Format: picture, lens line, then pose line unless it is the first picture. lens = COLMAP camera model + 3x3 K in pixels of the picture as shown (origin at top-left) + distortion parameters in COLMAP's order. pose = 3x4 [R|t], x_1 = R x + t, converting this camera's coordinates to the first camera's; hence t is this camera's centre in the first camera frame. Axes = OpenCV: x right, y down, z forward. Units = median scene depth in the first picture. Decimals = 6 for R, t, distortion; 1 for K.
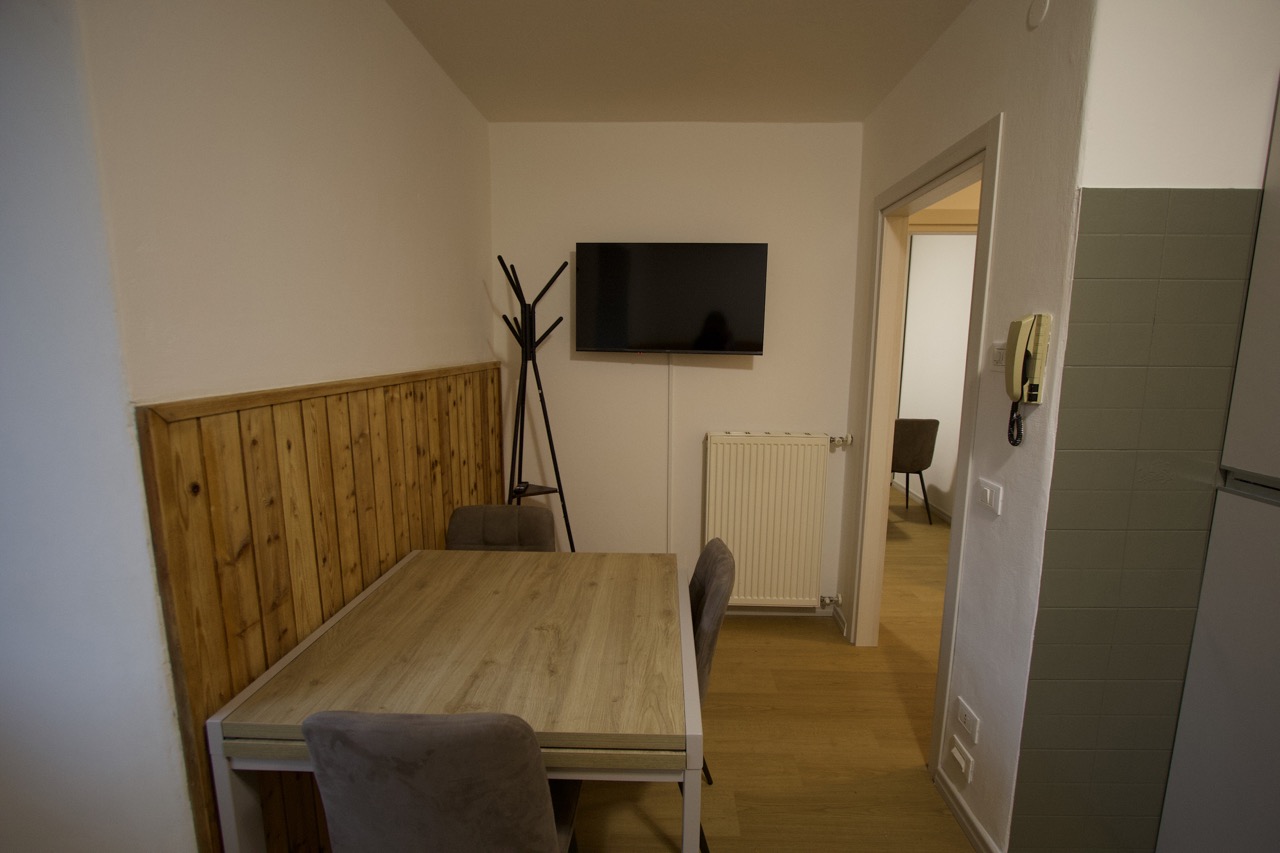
lens RADIAL K [[589.5, 0, 650.8], [0, 589.5, 434.1], [0, 0, 1]] dist [-0.019363, 0.001839]
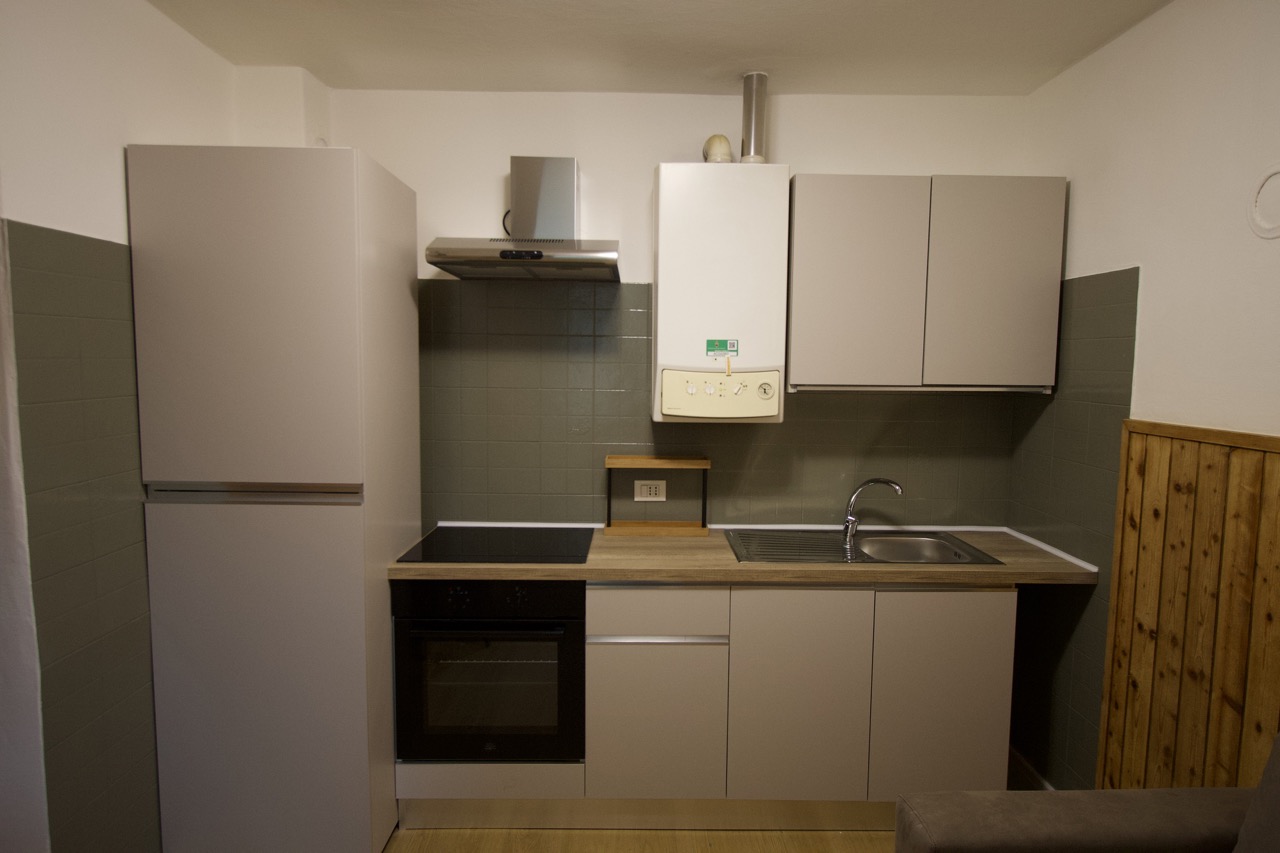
lens RADIAL K [[744.2, 0, 657.2], [0, 744.2, 427.6], [0, 0, 1]] dist [-0.024251, -0.005022]
pose [[-0.040784, -0.093181, 0.994814, -0.464481], [0.146463, 0.984330, 0.098203, -0.042701], [-0.988375, 0.149708, -0.026497, 0.025948]]
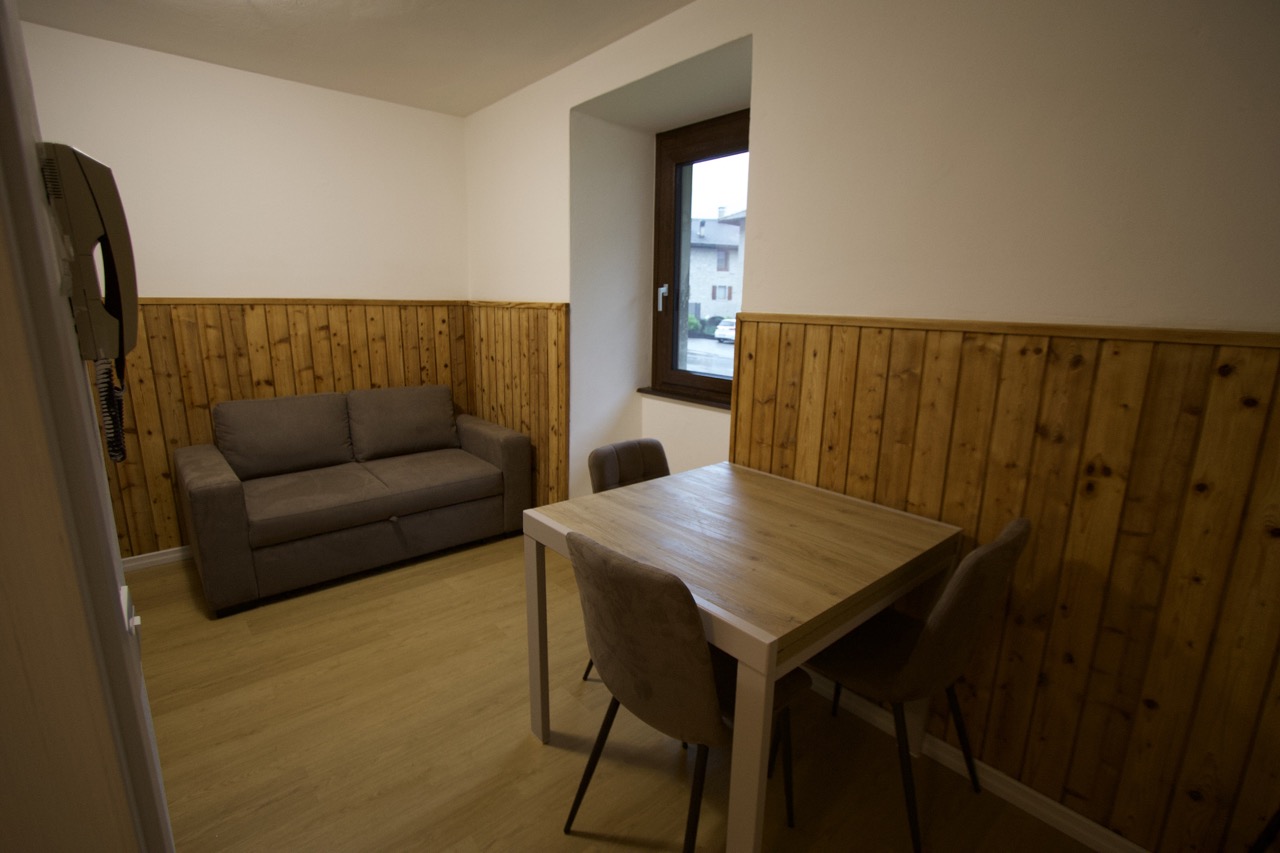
lens RADIAL K [[589.5, 0, 652.2], [0, 589.5, 434.6], [0, 0, 1]] dist [-0.019363, 0.001839]
pose [[-0.731143, 0.131660, -0.669399, 0.645137], [-0.129451, 0.936602, 0.325605, -0.201104], [0.669830, 0.324718, -0.667747, 1.621119]]
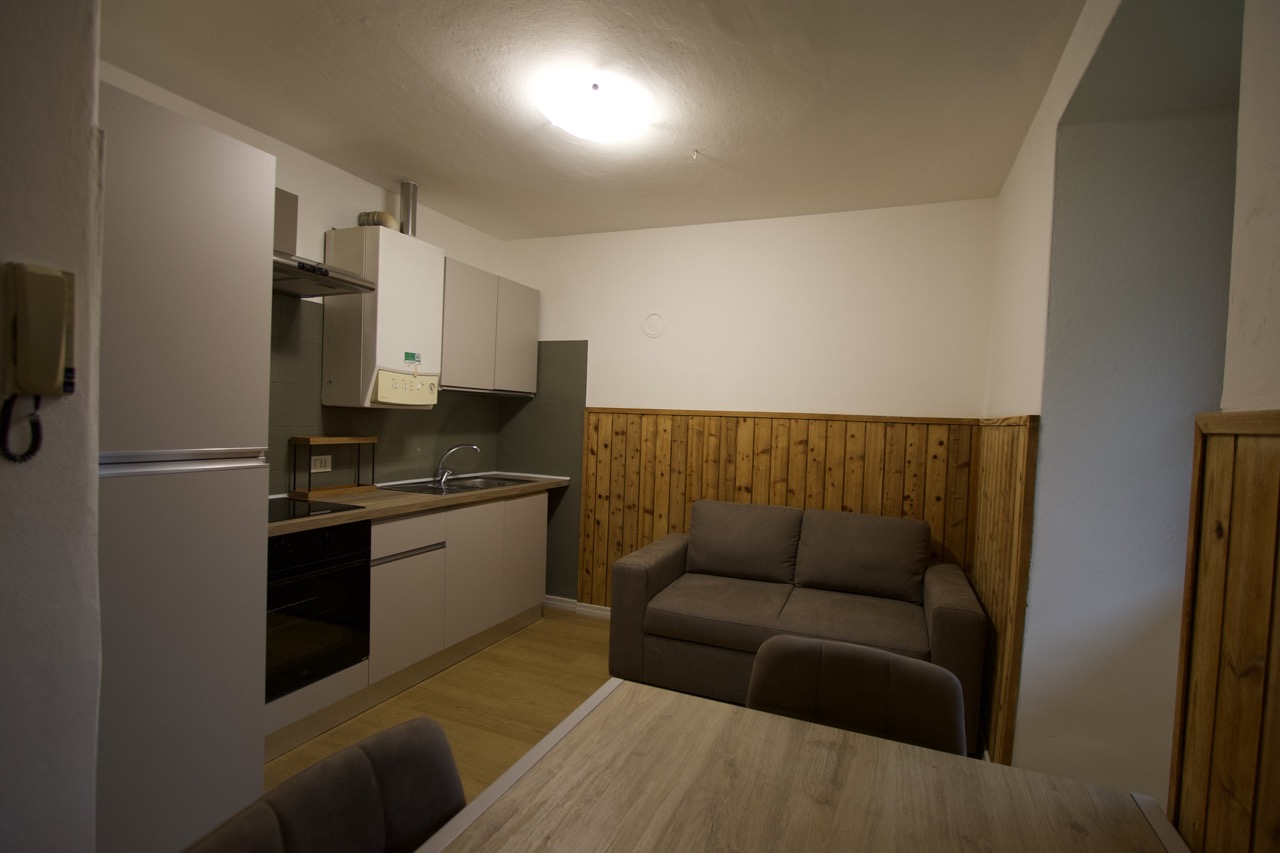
lens RADIAL K [[589.5, 0, 648.9], [0, 589.5, 432.1], [0, 0, 1]] dist [-0.019363, 0.001839]
pose [[-0.930864, -0.050108, 0.361915, -0.267440], [0.014147, 0.984865, 0.172745, -0.119107], [-0.365093, 0.165922, -0.916066, 1.384693]]
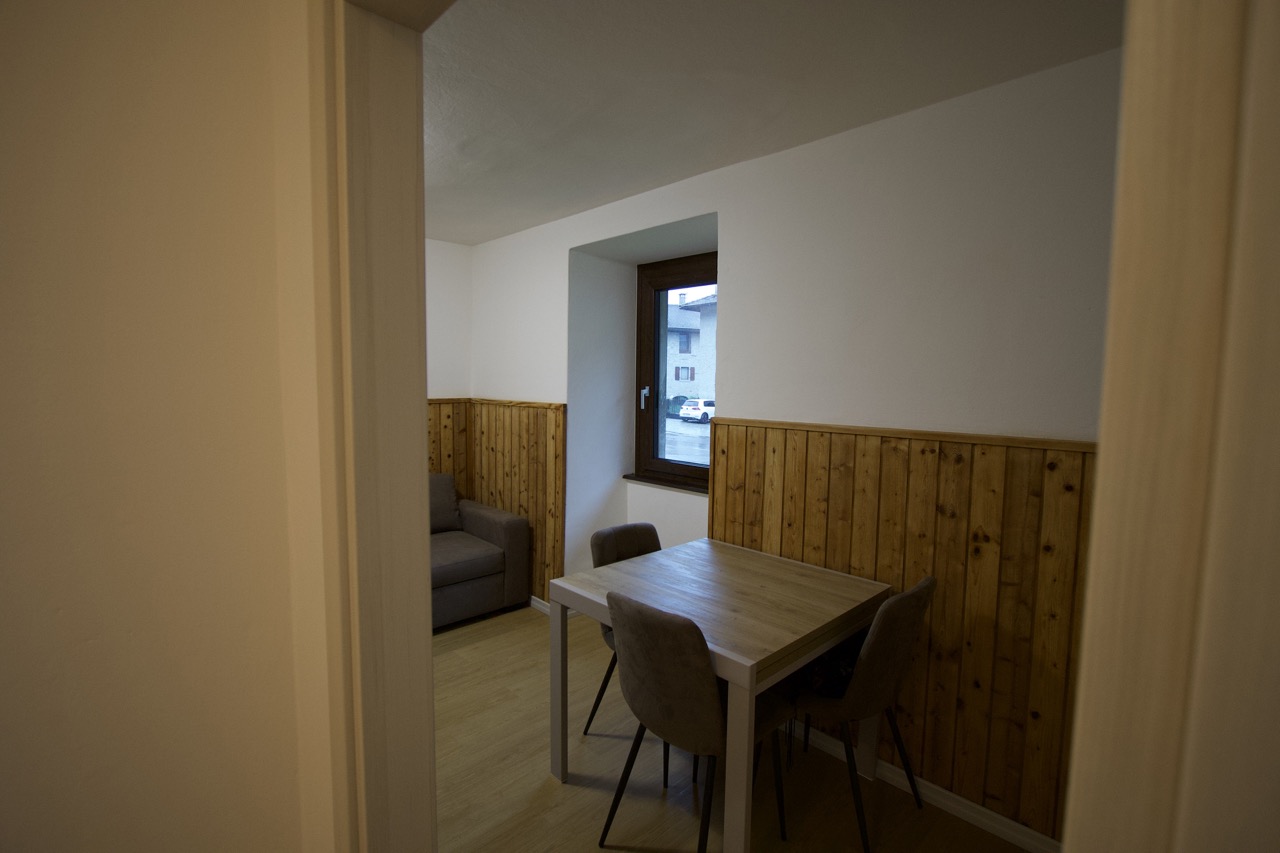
lens RADIAL K [[589.5, 0, 651.7], [0, 589.5, 431.0], [0, 0, 1]] dist [-0.019363, 0.001839]
pose [[-0.688954, 0.046415, -0.723318, 0.939210], [-0.130916, 0.973565, 0.187170, -0.316413], [0.712884, 0.223646, -0.664664, 1.789734]]
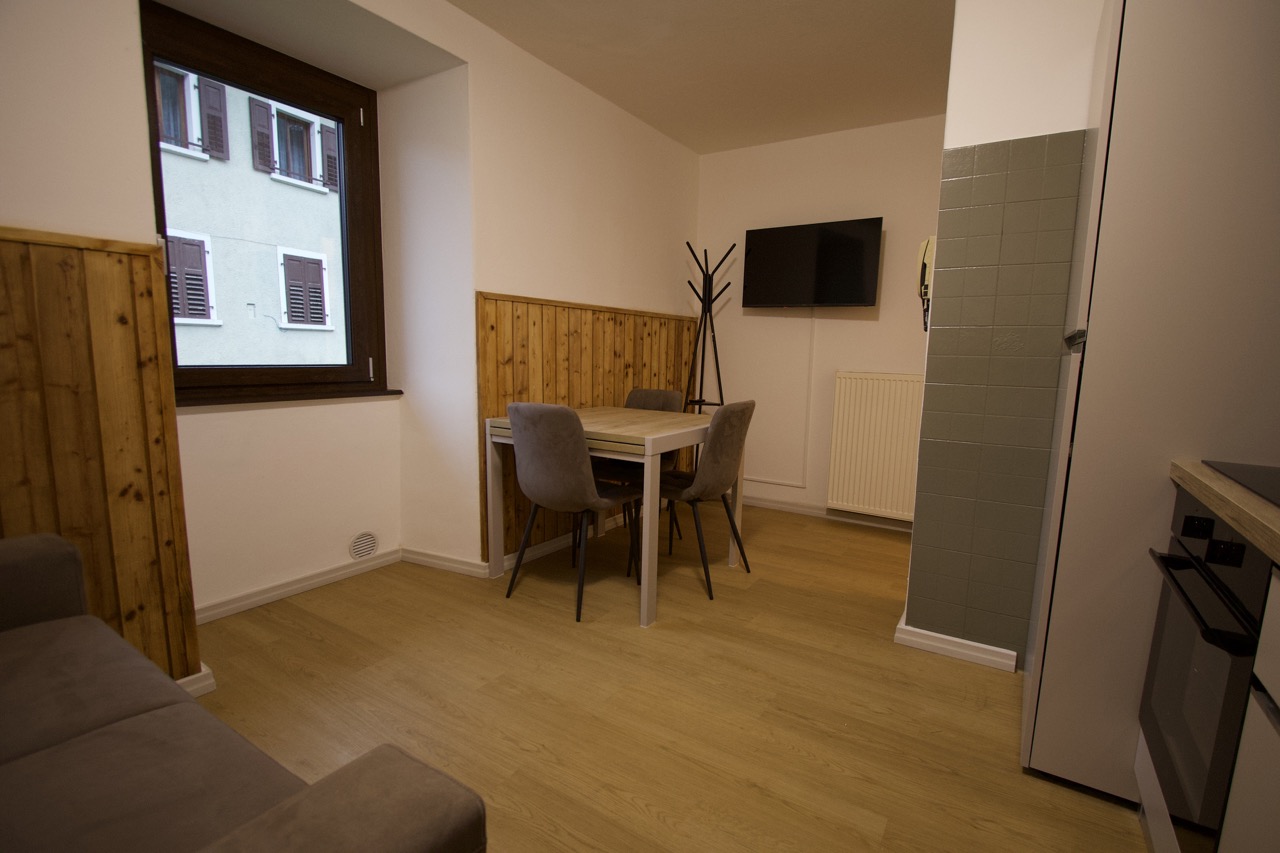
lens RADIAL K [[589.5, 0, 646.3], [0, 589.5, 431.4], [0, 0, 1]] dist [-0.019363, 0.001839]
pose [[0.853320, 0.083908, -0.514592, 0.828724], [-0.098864, 0.995100, -0.001682, 0.348589], [0.511929, 0.052310, 0.857434, -0.599815]]
